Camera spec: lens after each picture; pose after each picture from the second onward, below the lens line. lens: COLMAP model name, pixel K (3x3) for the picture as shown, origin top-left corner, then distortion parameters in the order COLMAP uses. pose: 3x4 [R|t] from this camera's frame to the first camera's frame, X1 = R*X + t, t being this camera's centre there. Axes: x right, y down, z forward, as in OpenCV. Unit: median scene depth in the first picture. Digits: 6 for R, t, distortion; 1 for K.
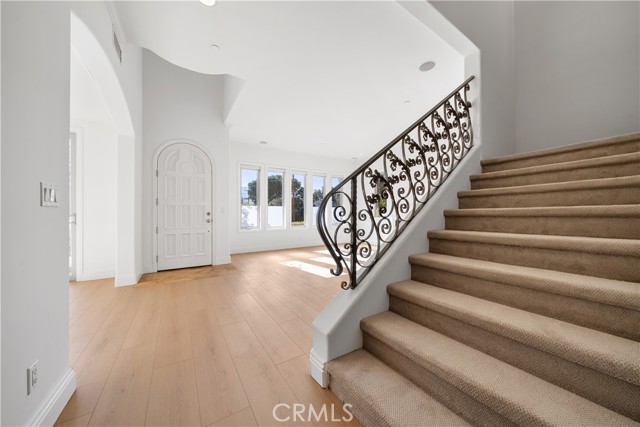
lens RADIAL K [[221.9, 0, 321.1], [0, 221.9, 212.4], [0, 0, 1]] dist [0.000117, -0.000003]
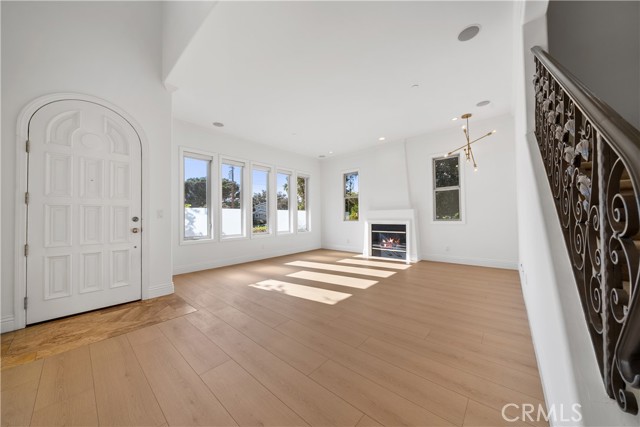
lens RADIAL K [[217.5, 0, 320.0], [0, 217.5, 213.5], [0, 0, 1]] dist [-0.000918, -0.000038]
pose [[0.962447, -0.003739, 0.271444, -0.166156], [0.008003, 0.999861, -0.014603, 0.003092], [-0.271351, 0.016227, 0.962344, 0.255545]]
